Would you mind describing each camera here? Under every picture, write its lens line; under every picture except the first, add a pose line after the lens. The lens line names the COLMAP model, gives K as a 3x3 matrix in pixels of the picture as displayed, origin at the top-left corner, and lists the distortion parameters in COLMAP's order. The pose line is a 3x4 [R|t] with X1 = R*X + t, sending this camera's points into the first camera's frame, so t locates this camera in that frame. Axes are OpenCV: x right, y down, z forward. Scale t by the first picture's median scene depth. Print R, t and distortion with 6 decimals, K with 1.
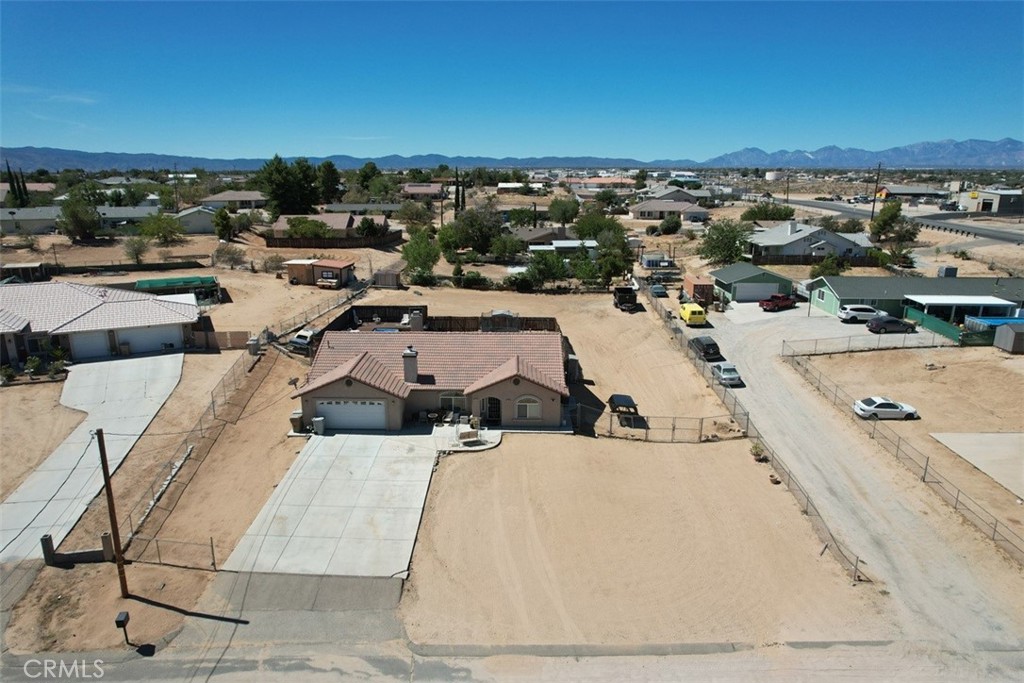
lens RADIAL K [[653.4, 0, 512.2], [0, 653.4, 342.4], [0, 0, 1]] dist [-0.073306, 0.063200]
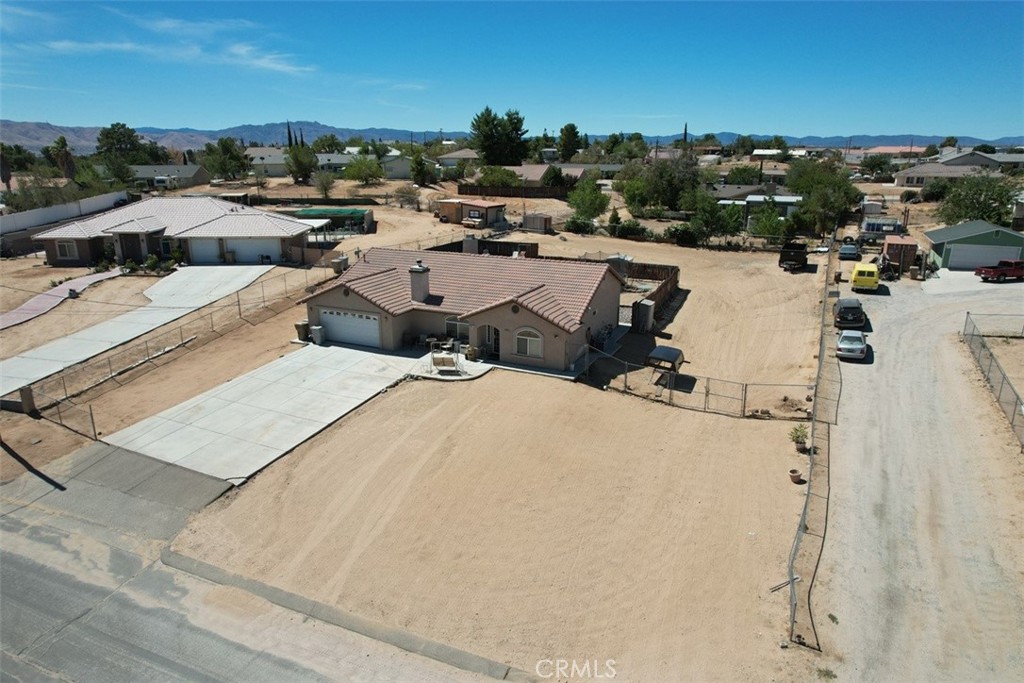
lens RADIAL K [[653.4, 0, 513.1], [0, 653.4, 340.5], [0, 0, 1]] dist [-0.073306, 0.063200]
pose [[0.913240, 0.112488, -0.391585, 0.280934], [-0.101123, 0.993637, 0.049601, 0.049361], [0.394672, -0.005700, 0.918804, 0.193422]]
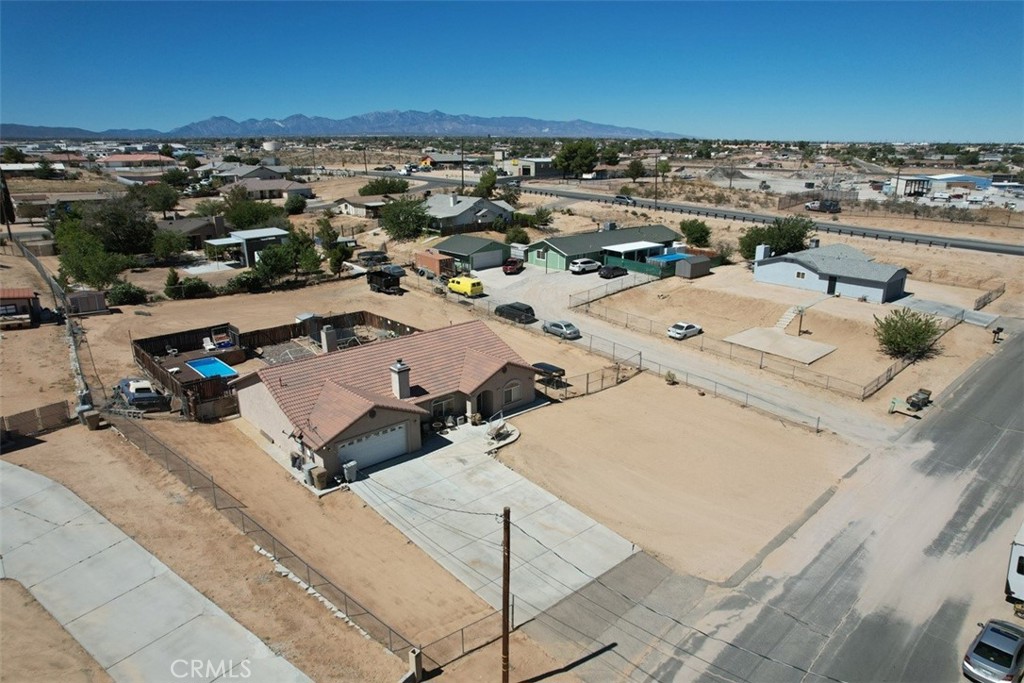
lens RADIAL K [[653.4, 0, 511.5], [0, 653.4, 341.1], [0, 0, 1]] dist [-0.073306, 0.063200]
pose [[0.733993, -0.201551, 0.648561, -0.548341], [0.173369, 0.978916, 0.108008, -0.080577], [-0.656656, 0.033163, 0.753461, 0.168716]]
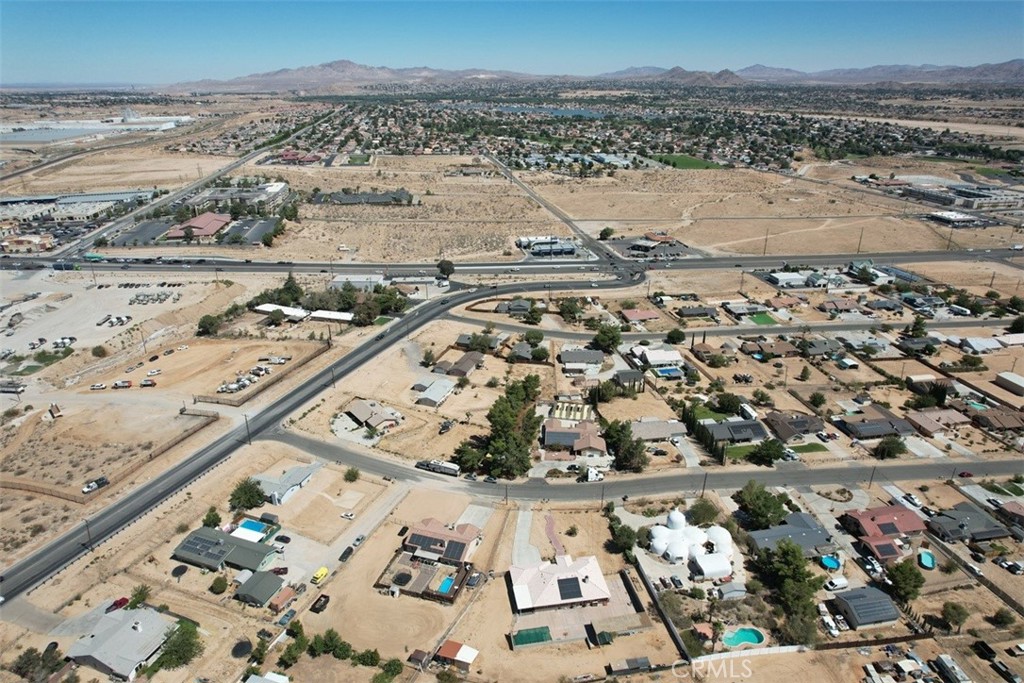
lens RADIAL K [[653.4, 0, 513.2], [0, 653.4, 344.8], [0, 0, 1]] dist [-0.073306, 0.063200]
pose [[-0.951254, -0.117979, 0.284950, -1.332407], [0.078057, 0.801755, 0.592534, -2.838543], [-0.298367, 0.585893, -0.753463, 2.853770]]
